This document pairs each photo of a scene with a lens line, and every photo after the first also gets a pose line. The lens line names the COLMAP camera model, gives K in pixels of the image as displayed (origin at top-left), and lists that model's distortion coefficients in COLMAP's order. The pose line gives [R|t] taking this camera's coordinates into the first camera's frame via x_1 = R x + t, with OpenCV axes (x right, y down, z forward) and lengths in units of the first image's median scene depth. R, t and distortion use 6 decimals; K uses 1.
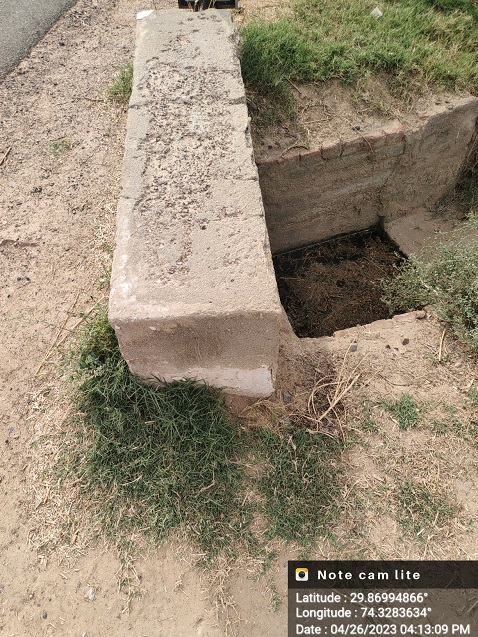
lens RADIAL K [[511.1, 0, 223.0], [0, 511.1, 317.4], [0, 0, 1]] dist [0.038078, -0.041866]
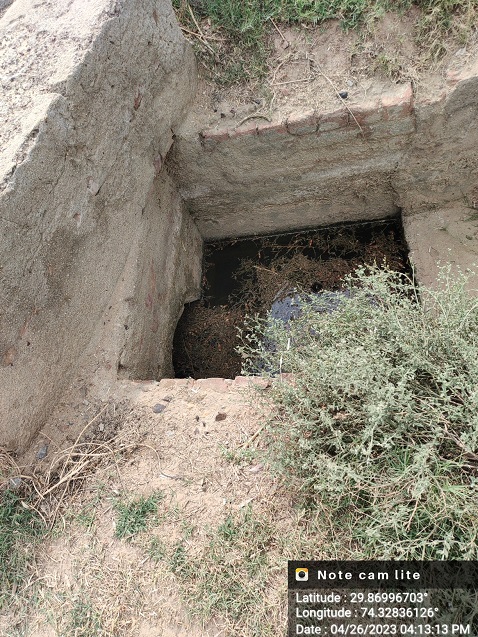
lens RADIAL K [[511.1, 0, 223.0], [0, 511.1, 317.4], [0, 0, 1]] dist [0.038078, -0.041866]
pose [[0.919340, 0.205759, -0.335376, 0.404973], [-0.138574, 0.967075, 0.213456, -0.186443], [0.368254, -0.149765, 0.917583, 0.199667]]
